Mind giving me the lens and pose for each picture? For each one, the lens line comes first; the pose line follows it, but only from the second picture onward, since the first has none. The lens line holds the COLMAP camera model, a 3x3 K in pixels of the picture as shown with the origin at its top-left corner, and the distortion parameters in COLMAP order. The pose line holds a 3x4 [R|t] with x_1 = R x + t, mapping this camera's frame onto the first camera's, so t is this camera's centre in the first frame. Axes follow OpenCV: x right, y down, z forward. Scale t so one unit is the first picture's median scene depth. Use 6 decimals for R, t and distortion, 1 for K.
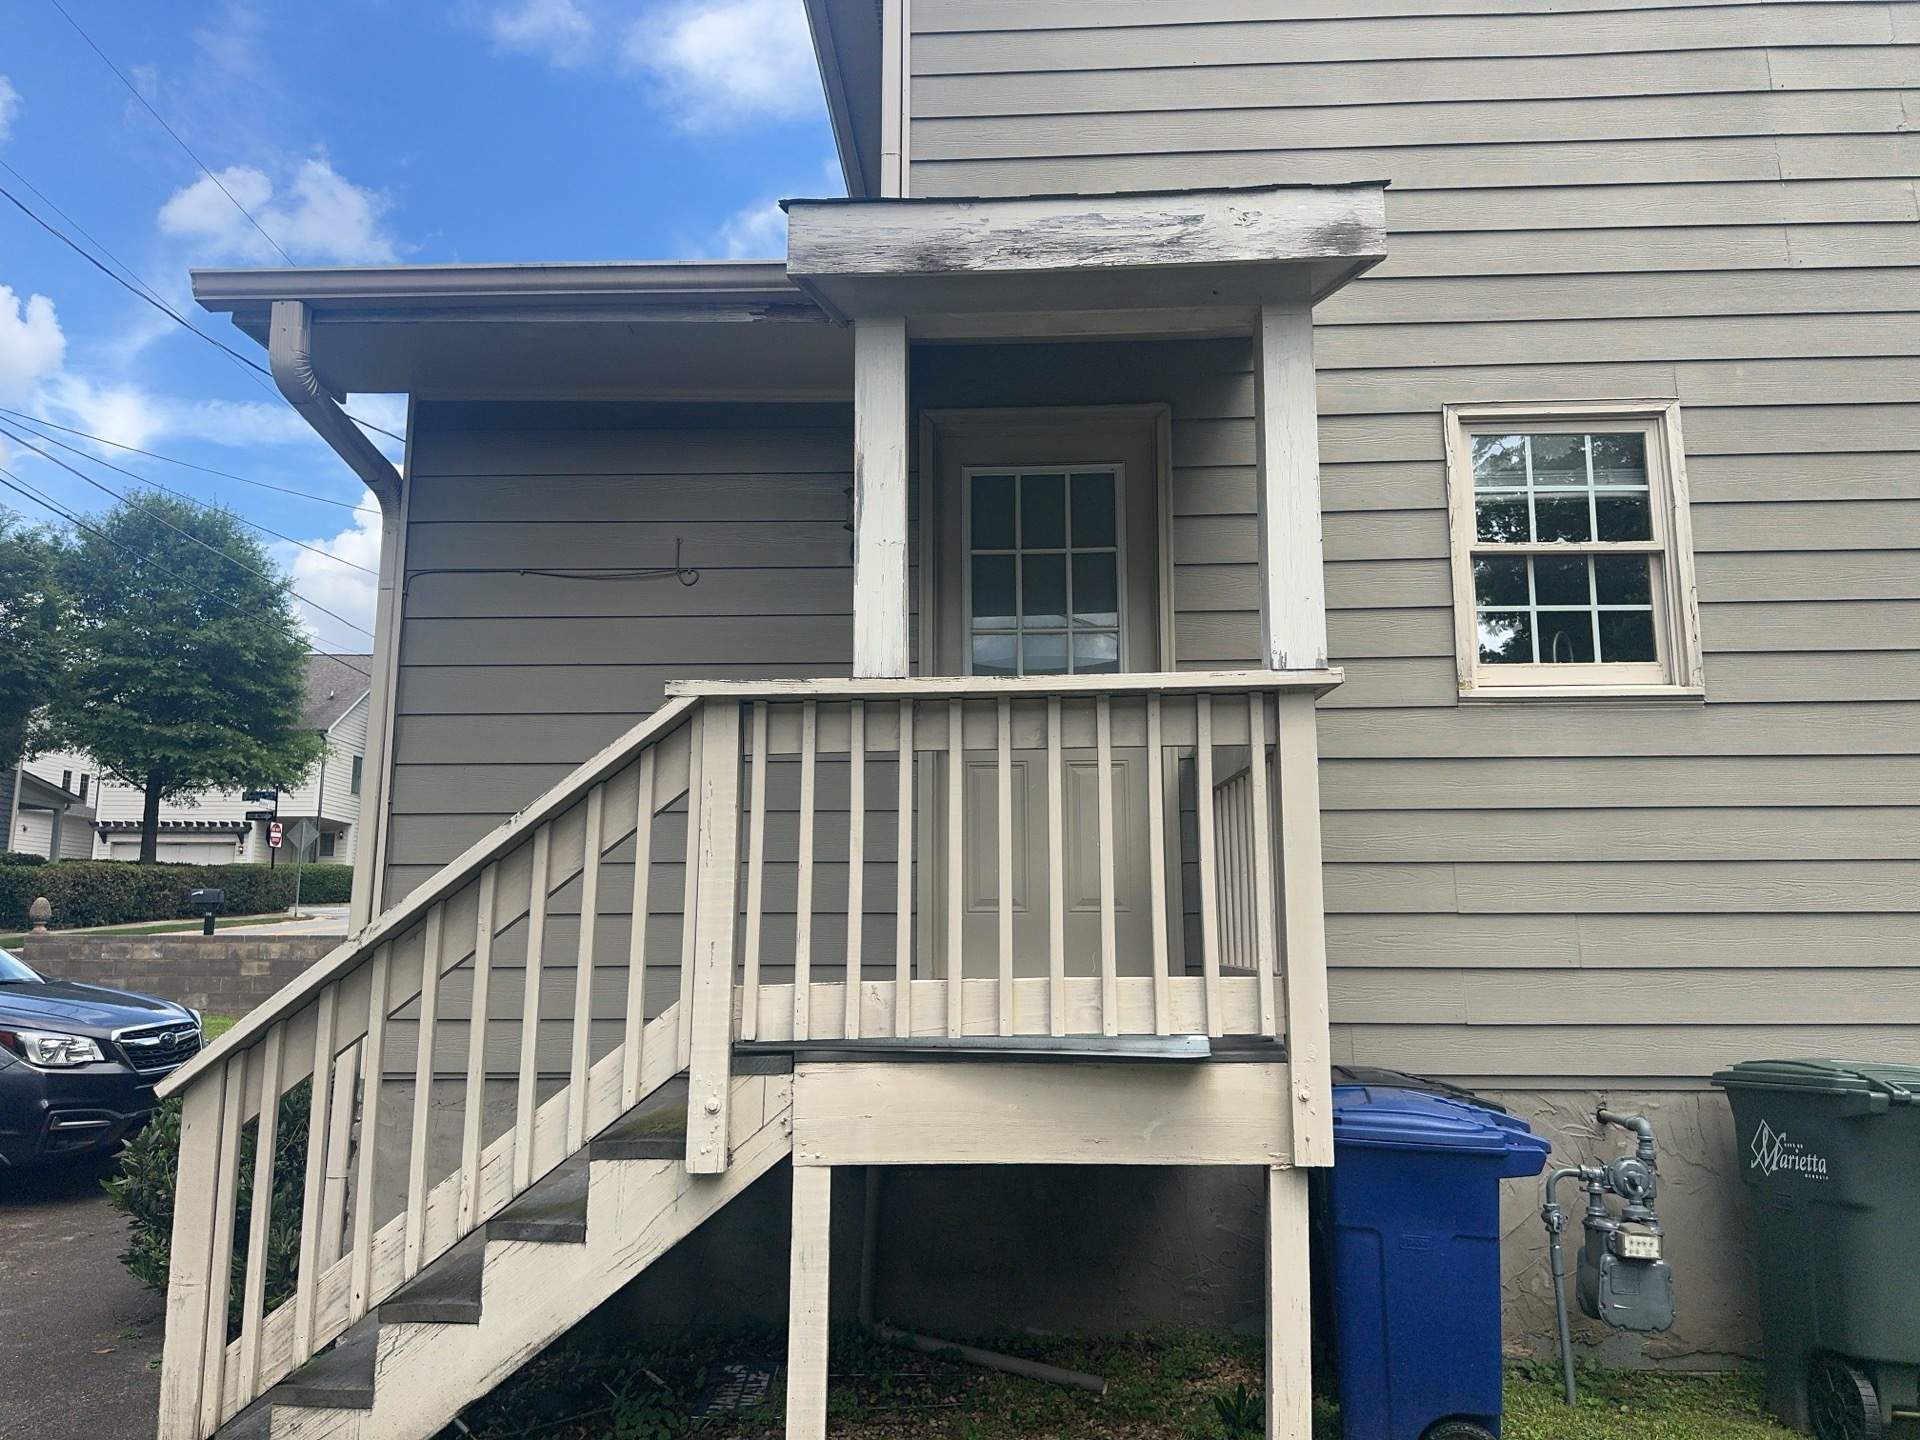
lens RADIAL K [[1328.5, 0, 954.8], [0, 1328.5, 726.7], [0, 0, 1]] dist [0.066436, -0.105899]
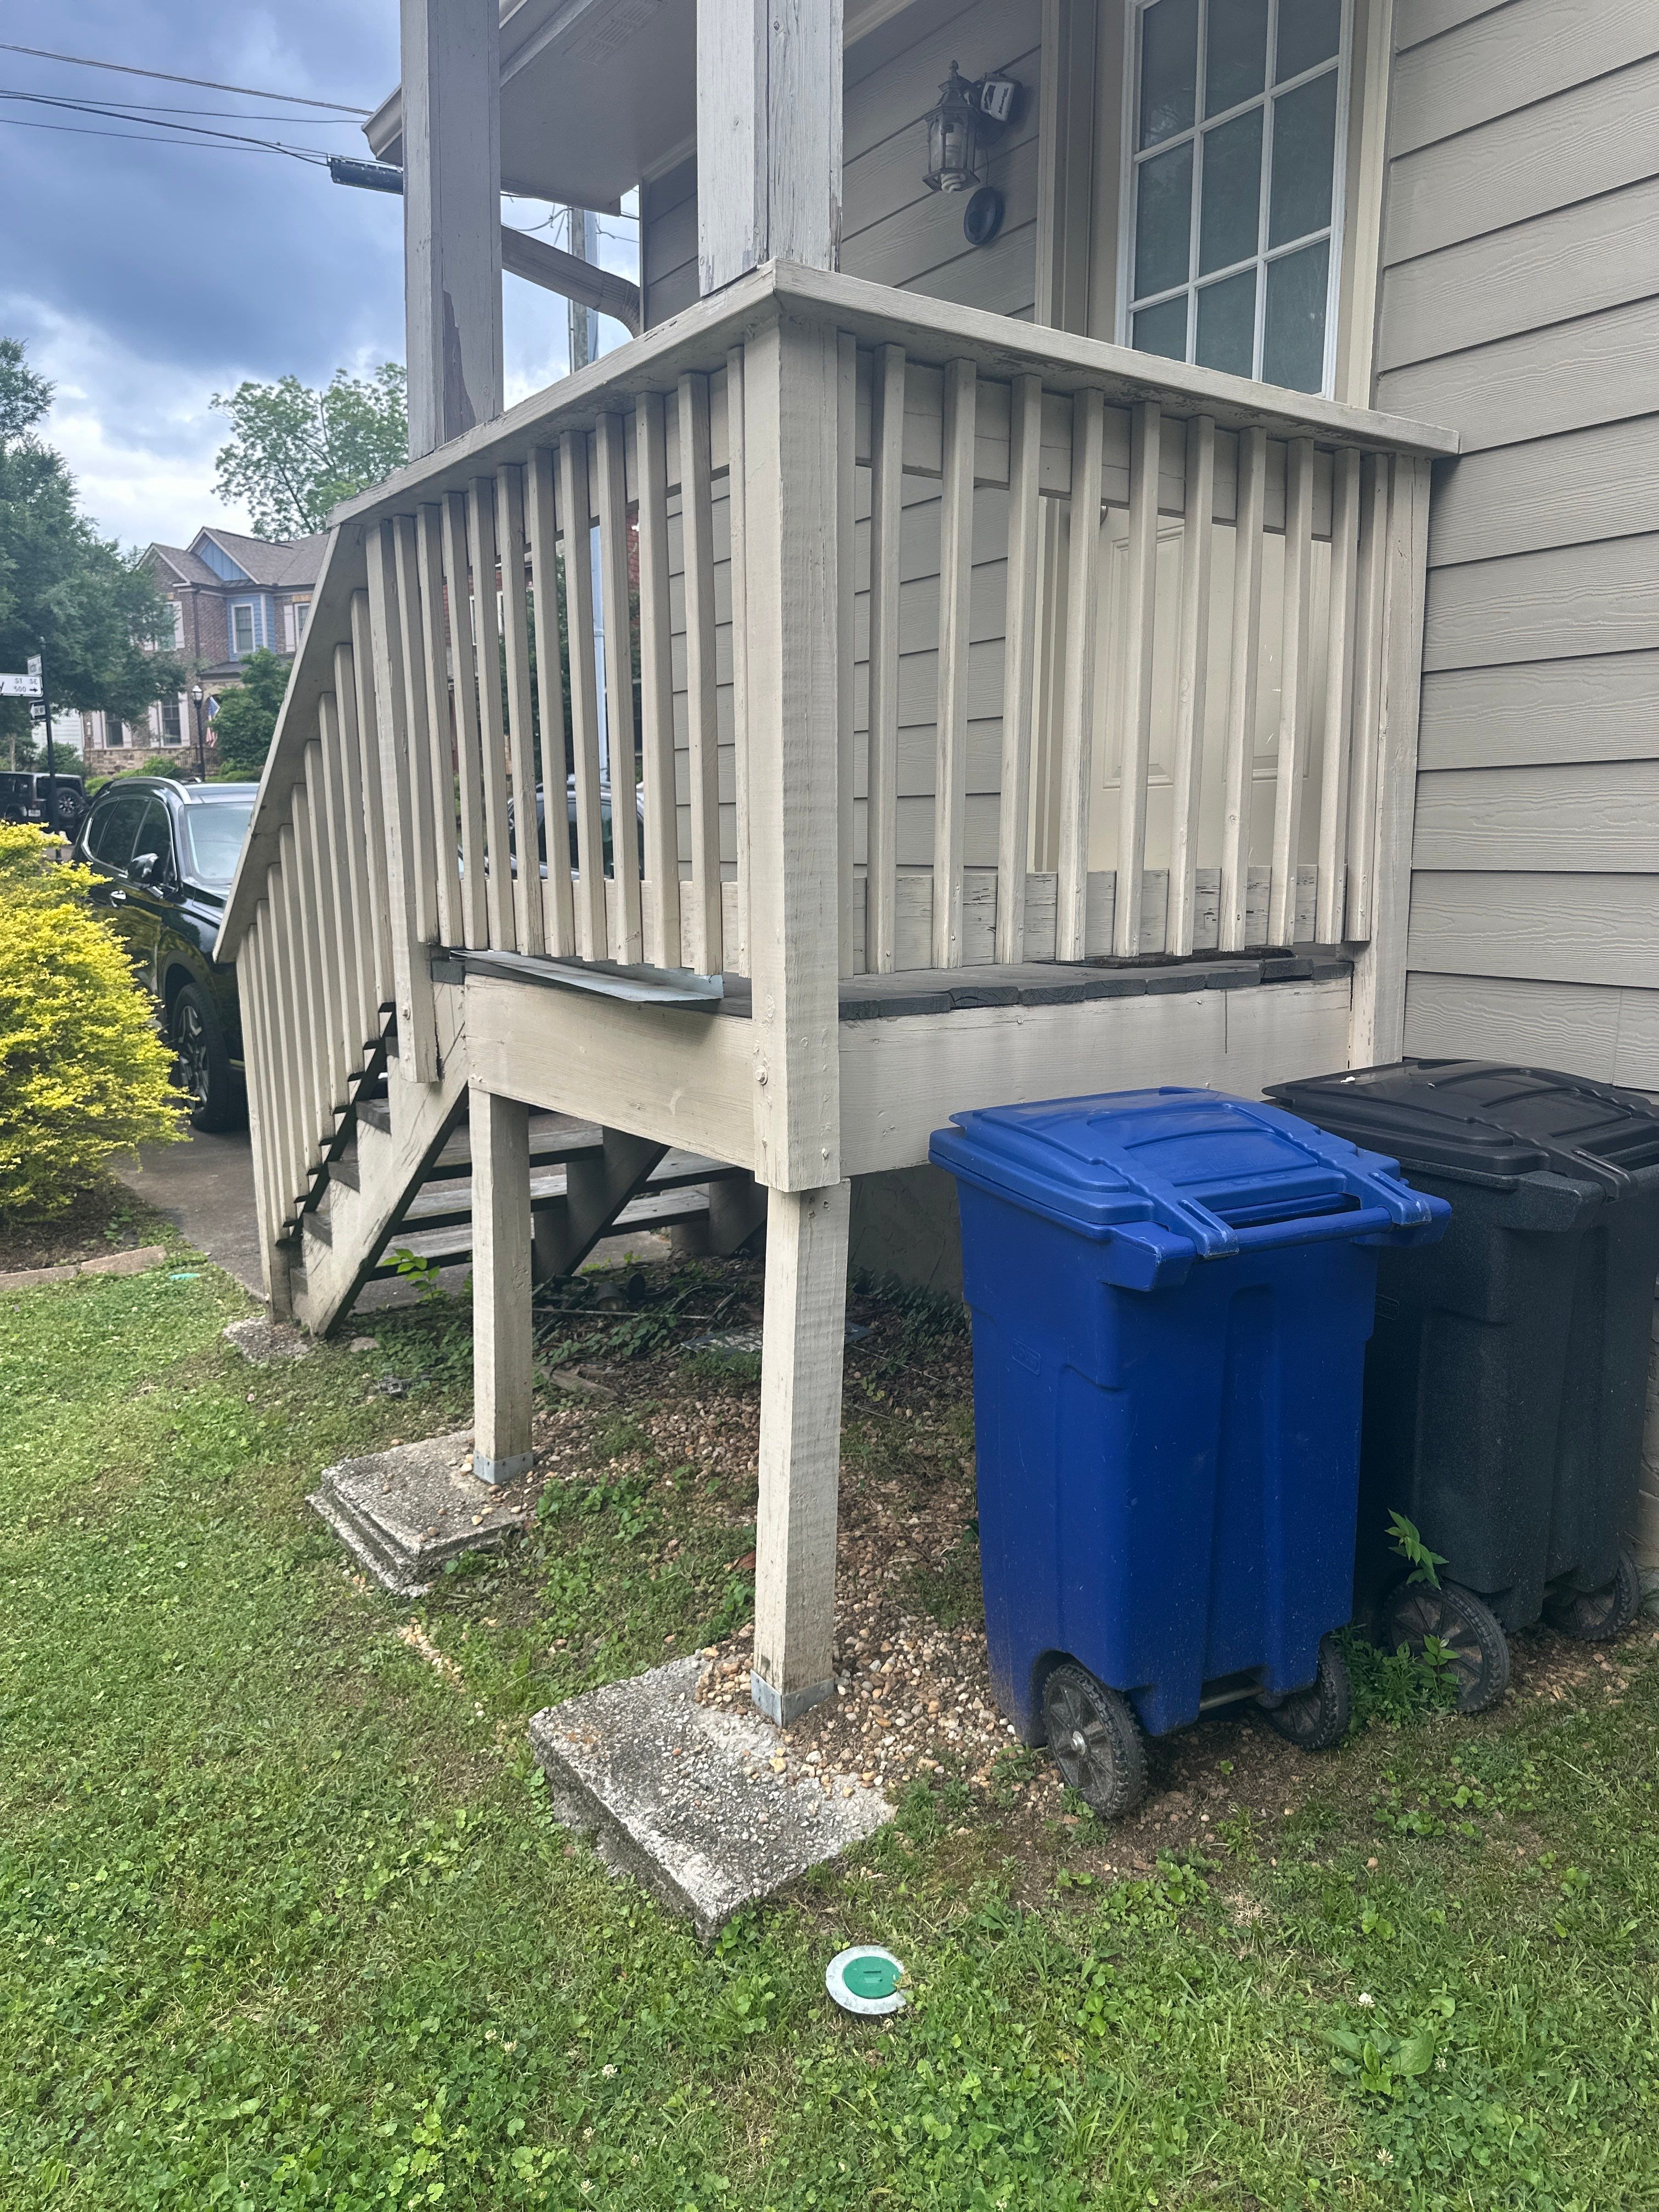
lens RADIAL K [[1557.8, 0, 832.4], [0, 1557.8, 1107.3], [0, 0, 1]] dist [-0.005798, -0.005854]
pose [[0.617514, 0.130288, -0.775694, 0.606664], [0.131211, 0.955304, 0.264910, 0.080927], [0.775539, -0.265366, 0.572818, 0.460259]]
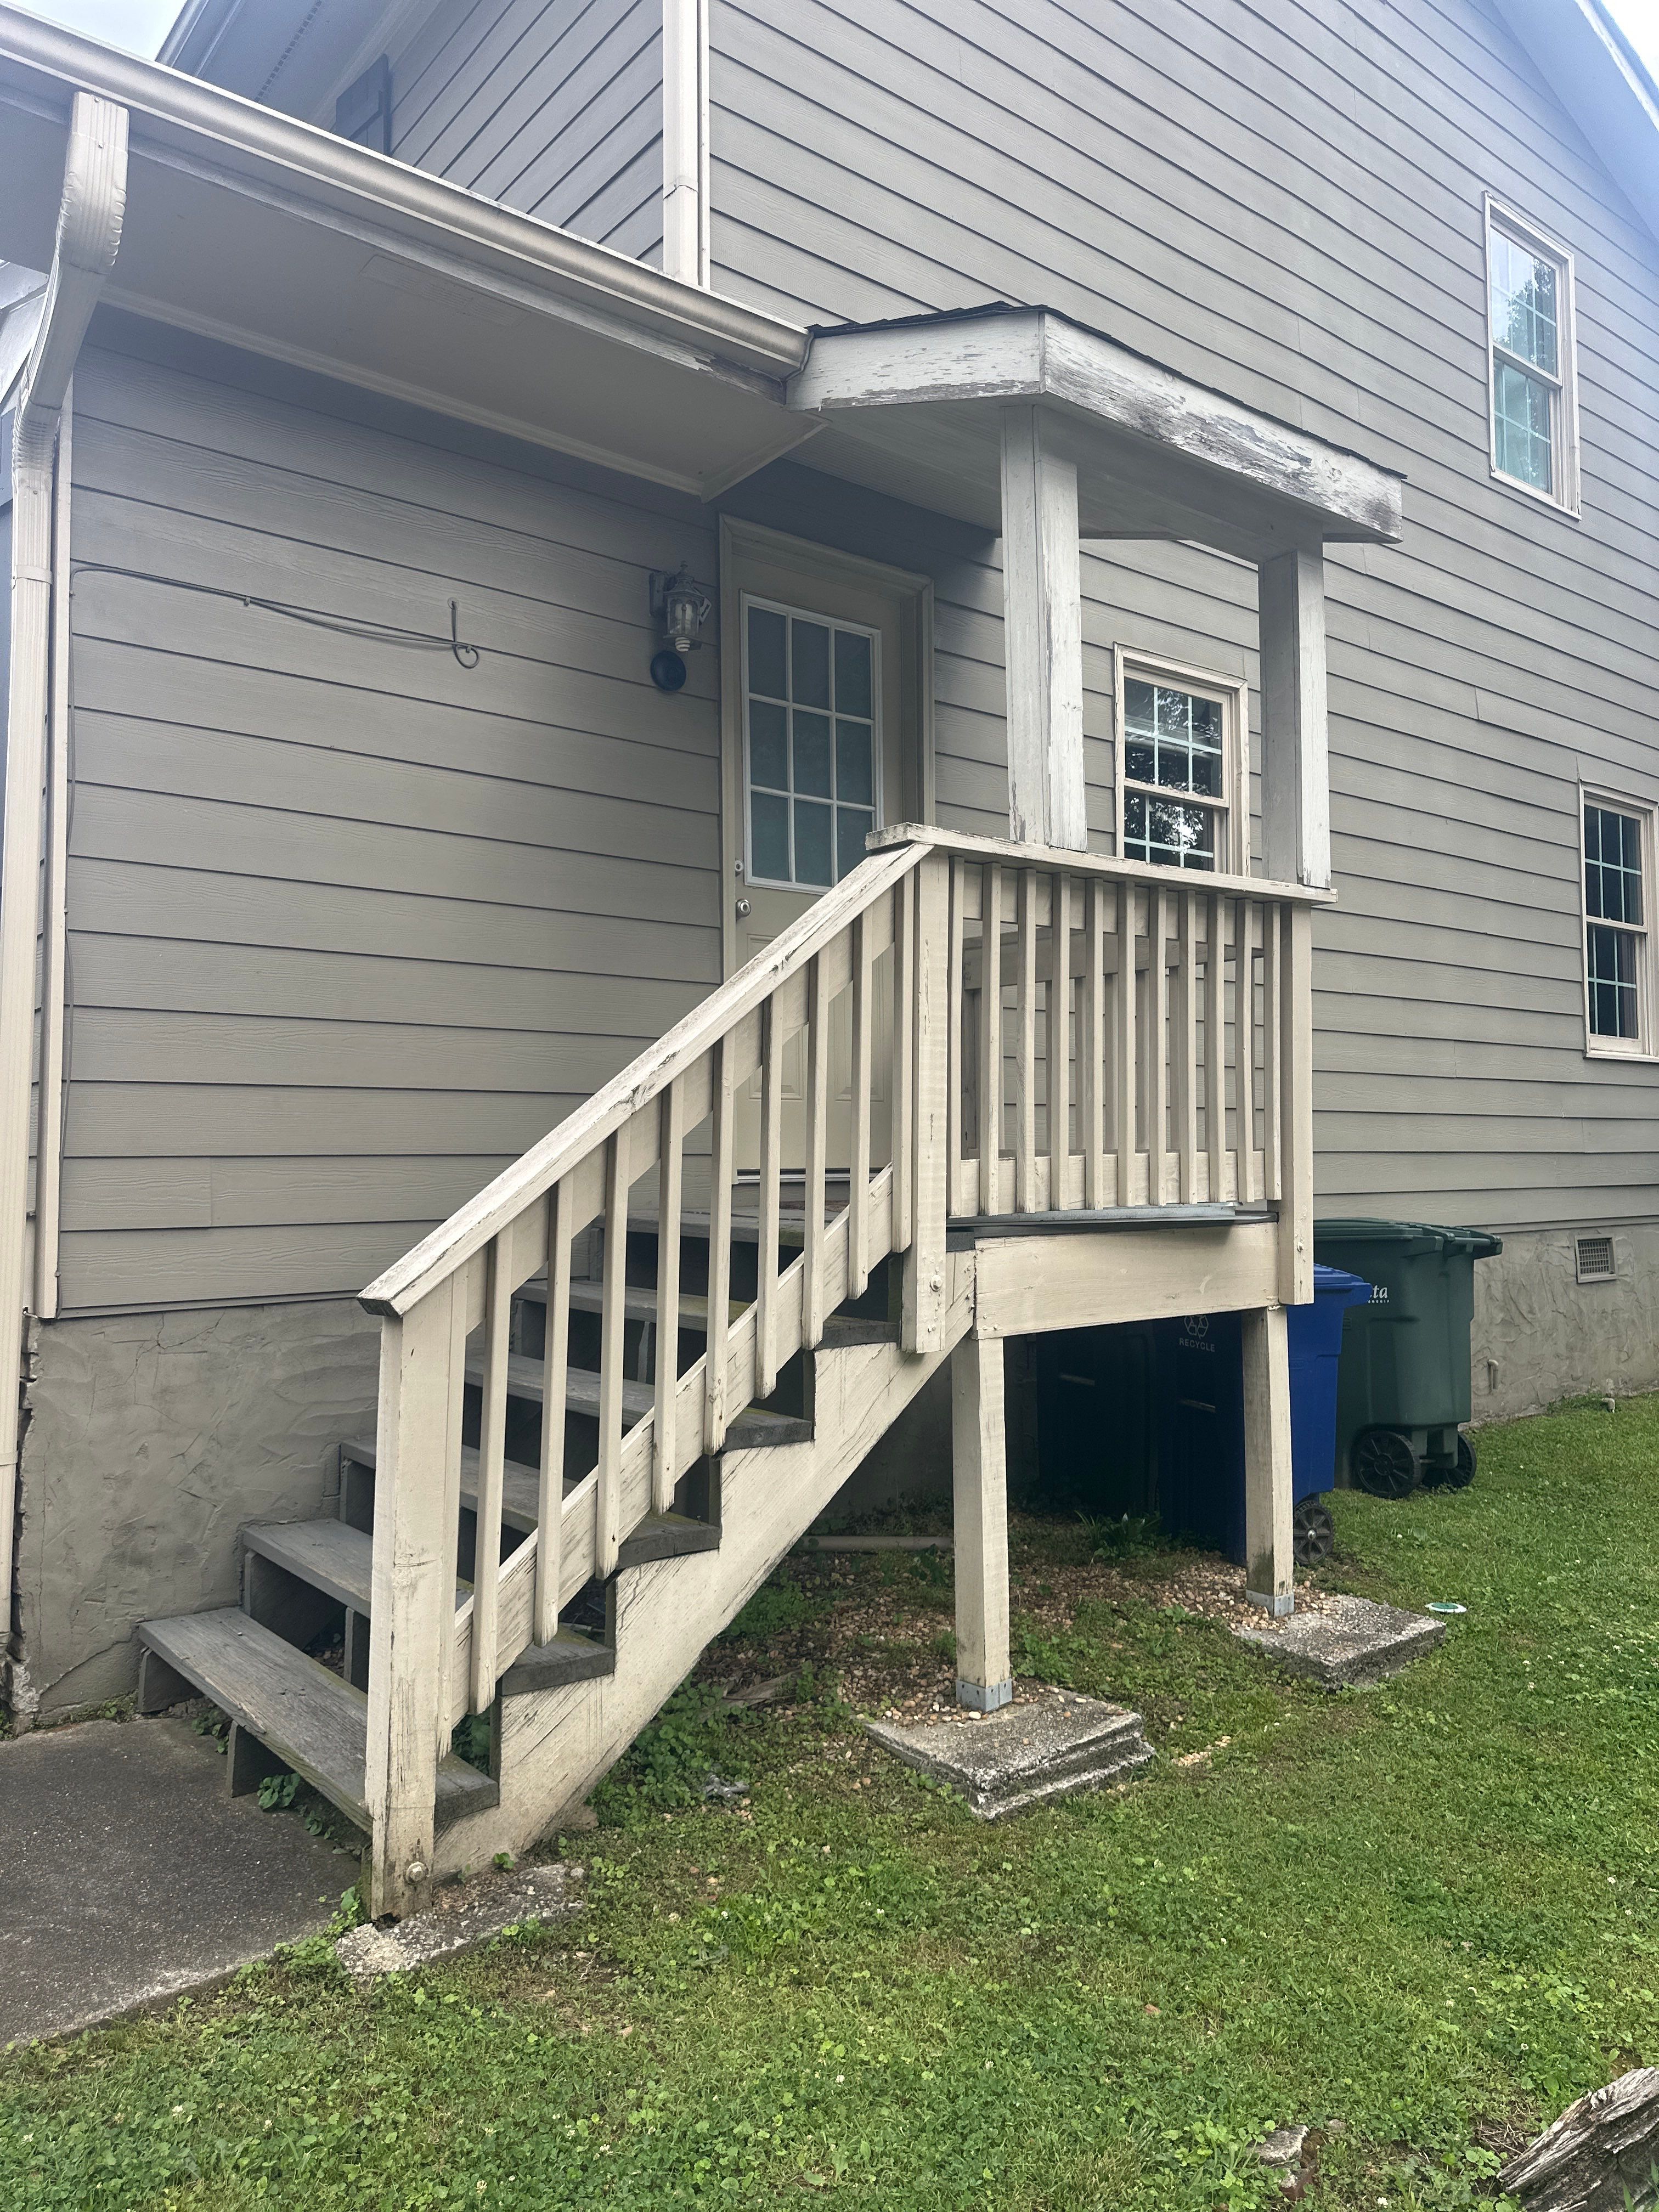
lens RADIAL K [[1530.6, 0, 833.1], [0, 1530.6, 1092.2], [0, 0, 1]] dist [0.066436, -0.105899]
pose [[0.758765, 0.025649, 0.650859, -0.711912], [-0.100089, 0.991948, 0.077592, 0.054816], [-0.643629, -0.124018, 0.755223, 0.184801]]
